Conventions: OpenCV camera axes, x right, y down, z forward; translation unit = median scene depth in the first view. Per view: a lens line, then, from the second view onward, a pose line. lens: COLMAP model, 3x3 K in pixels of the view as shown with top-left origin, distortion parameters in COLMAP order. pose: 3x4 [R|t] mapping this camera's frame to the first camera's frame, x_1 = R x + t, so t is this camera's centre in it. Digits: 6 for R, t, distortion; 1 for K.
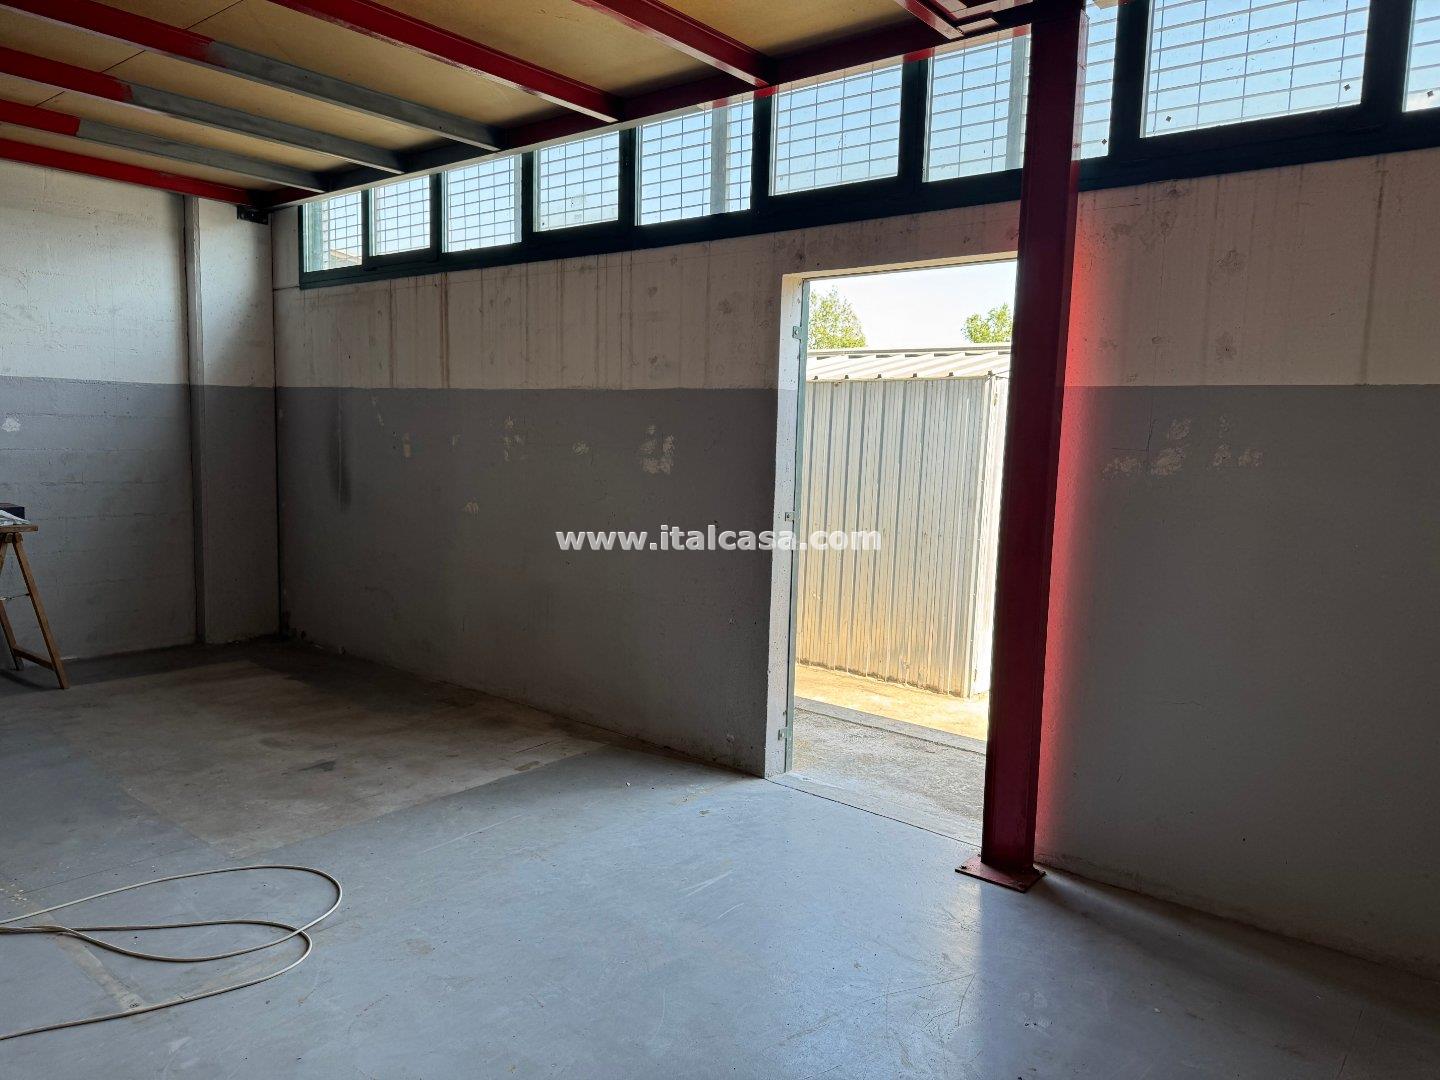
lens RADIAL K [[998.6, 0, 723.3], [0, 998.6, 545.1], [0, 0, 1]] dist [0.023639, -0.024371]
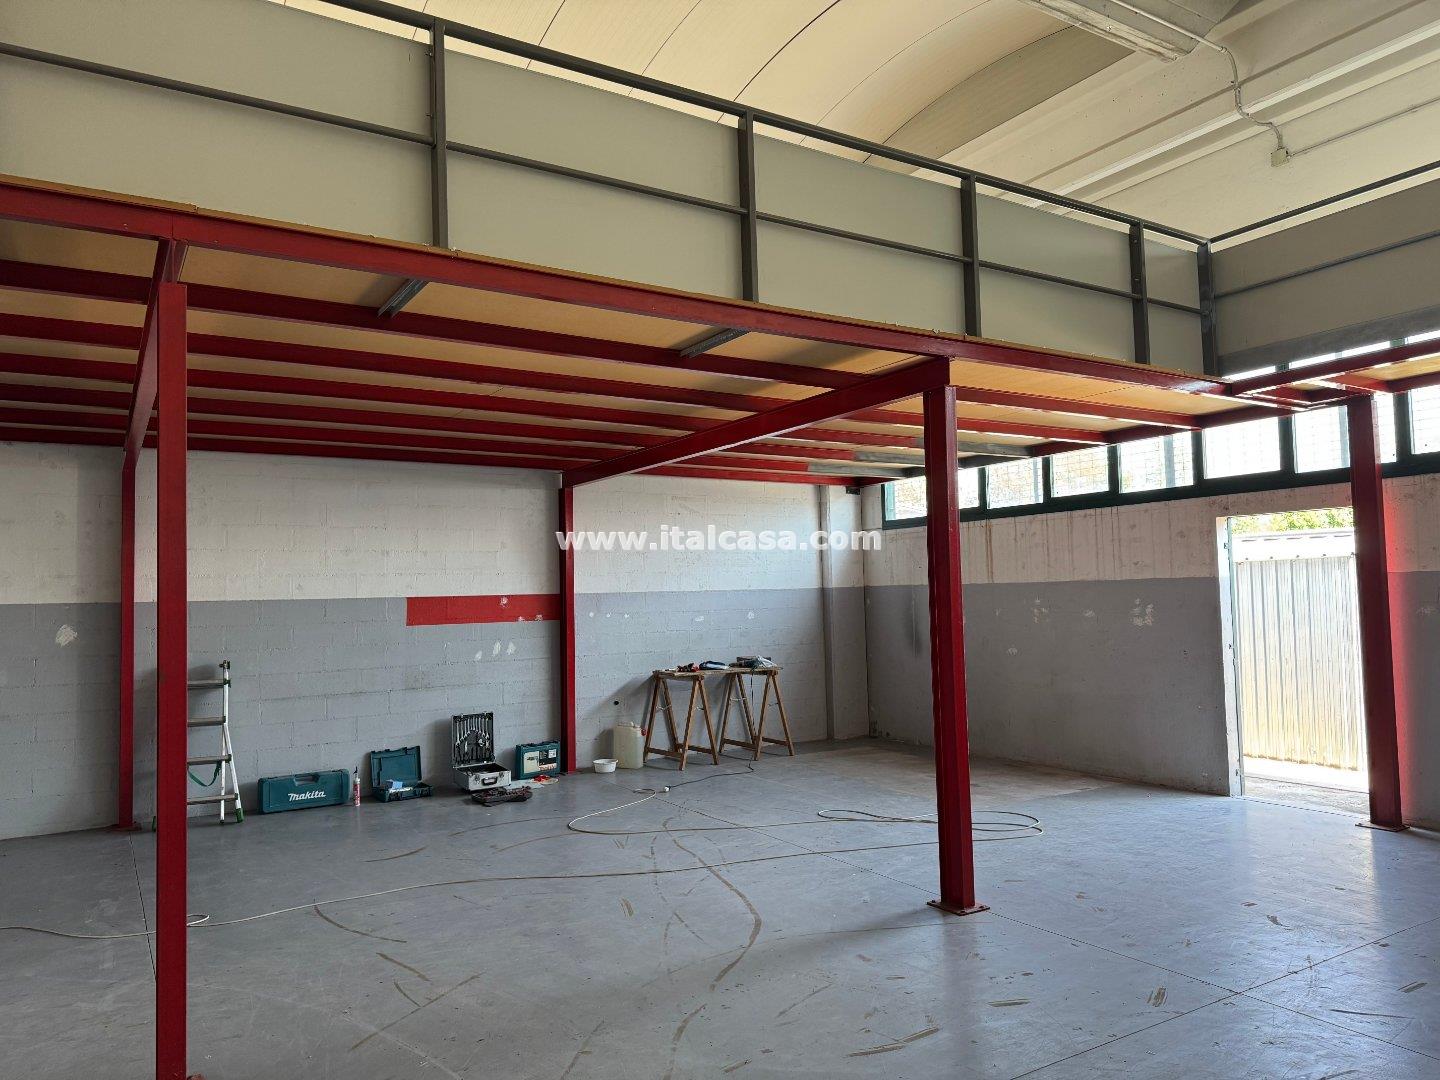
lens RADIAL K [[998.6, 0, 704.6], [0, 998.6, 538.2], [0, 0, 1]] dist [0.023639, -0.024371]
pose [[0.942798, -0.075113, -0.324791, -0.212638], [0.018710, 0.984672, -0.173409, 0.071807], [0.332838, 0.157413, 0.929753, -0.966905]]
